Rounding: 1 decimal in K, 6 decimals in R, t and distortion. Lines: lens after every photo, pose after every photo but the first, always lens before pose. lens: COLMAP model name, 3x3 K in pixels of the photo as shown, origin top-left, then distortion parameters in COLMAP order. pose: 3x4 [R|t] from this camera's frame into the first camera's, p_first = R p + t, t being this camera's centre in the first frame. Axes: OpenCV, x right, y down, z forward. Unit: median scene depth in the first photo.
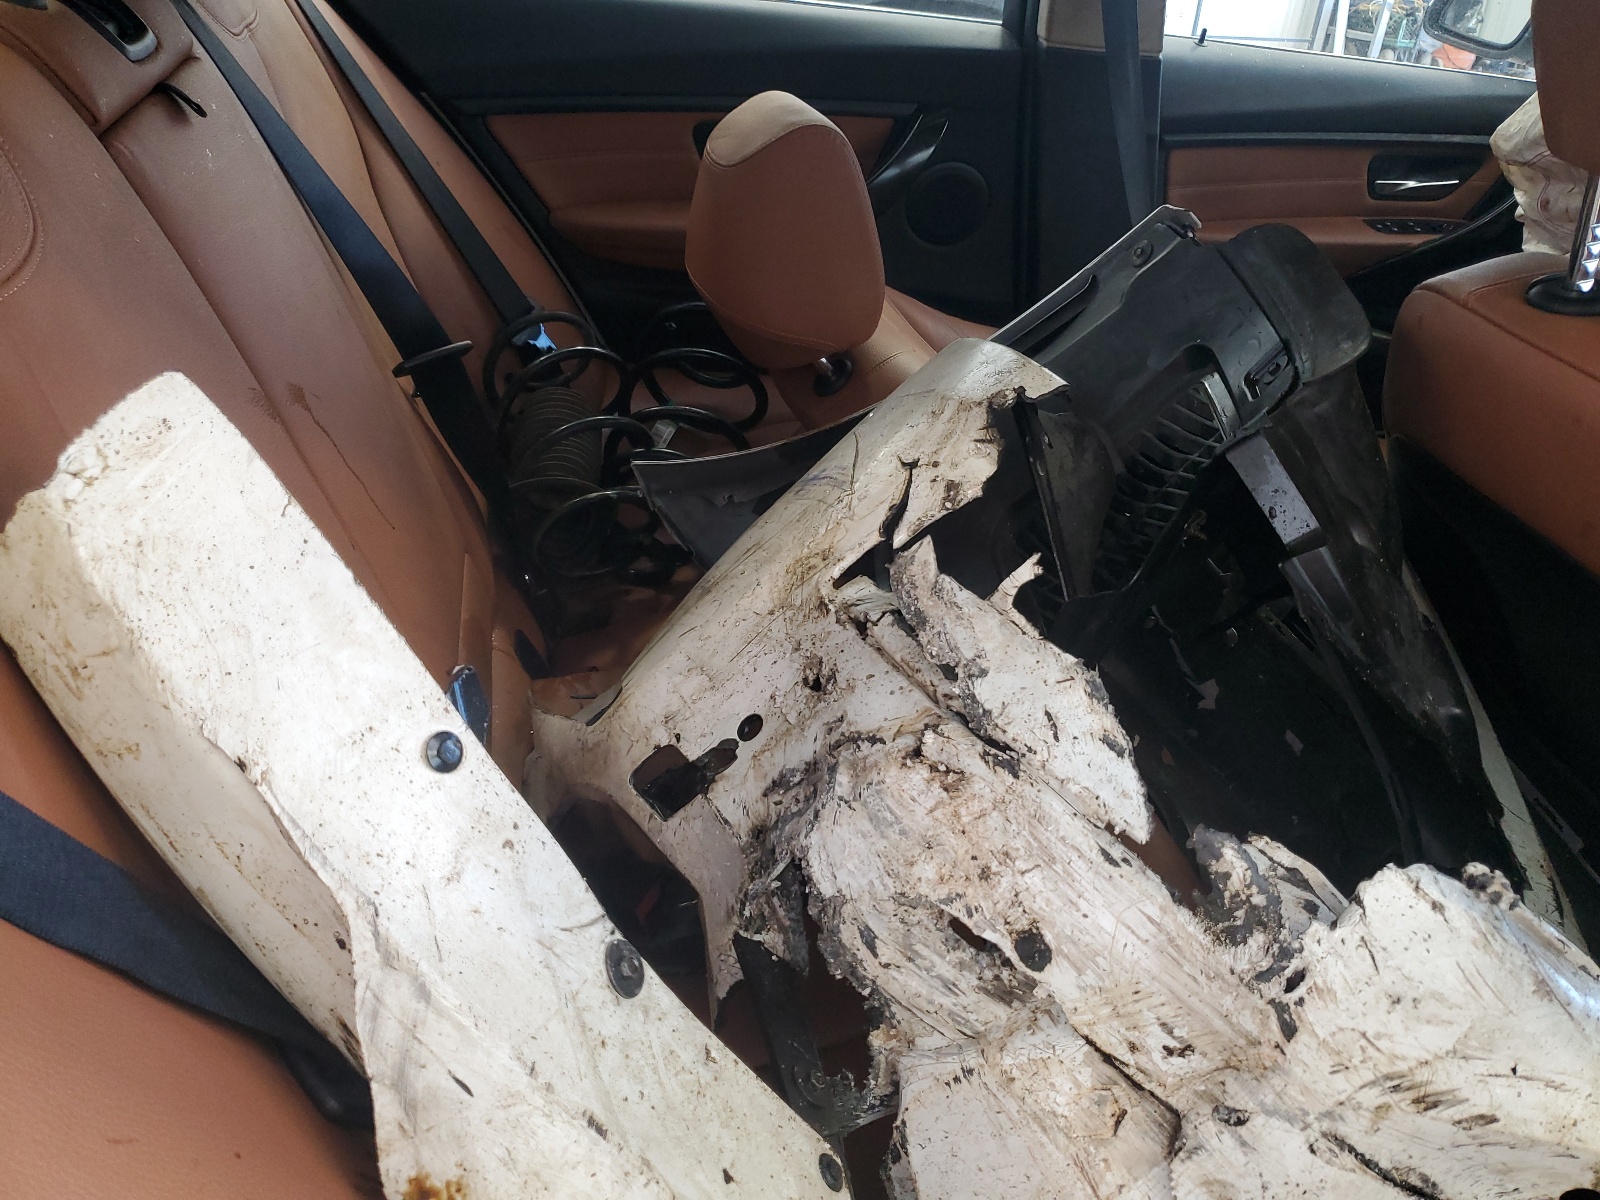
lens RADIAL K [[1230.8, 0, 859.2], [0, 1230.8, 598.6], [0, 0, 1]] dist [0.071279, -0.100104]
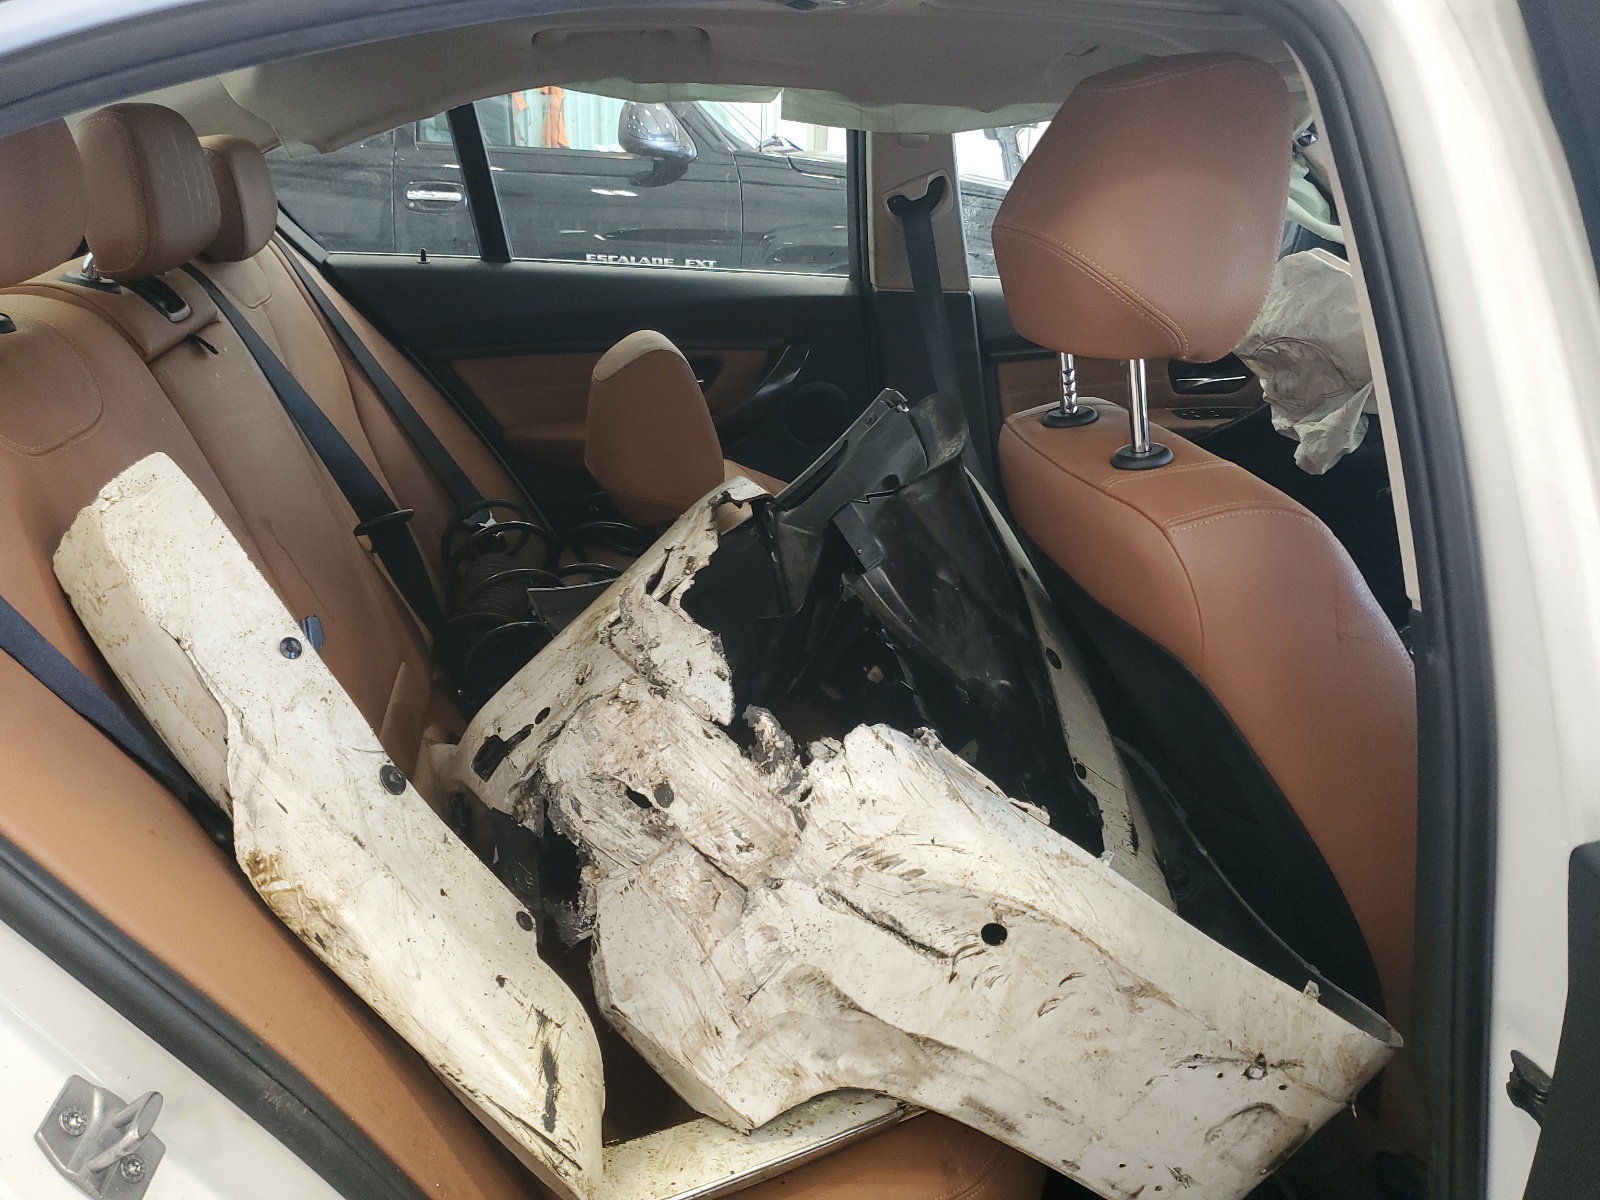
lens RADIAL K [[1216.1, 0, 826.7], [0, 1216.1, 598.5], [0, 0, 1]] dist [0.129822, -0.189808]
pose [[0.997835, -0.040128, -0.052109, 0.457063], [0.029708, 0.981866, -0.187235, 0.343154], [0.058677, 0.185282, 0.980932, -0.631533]]
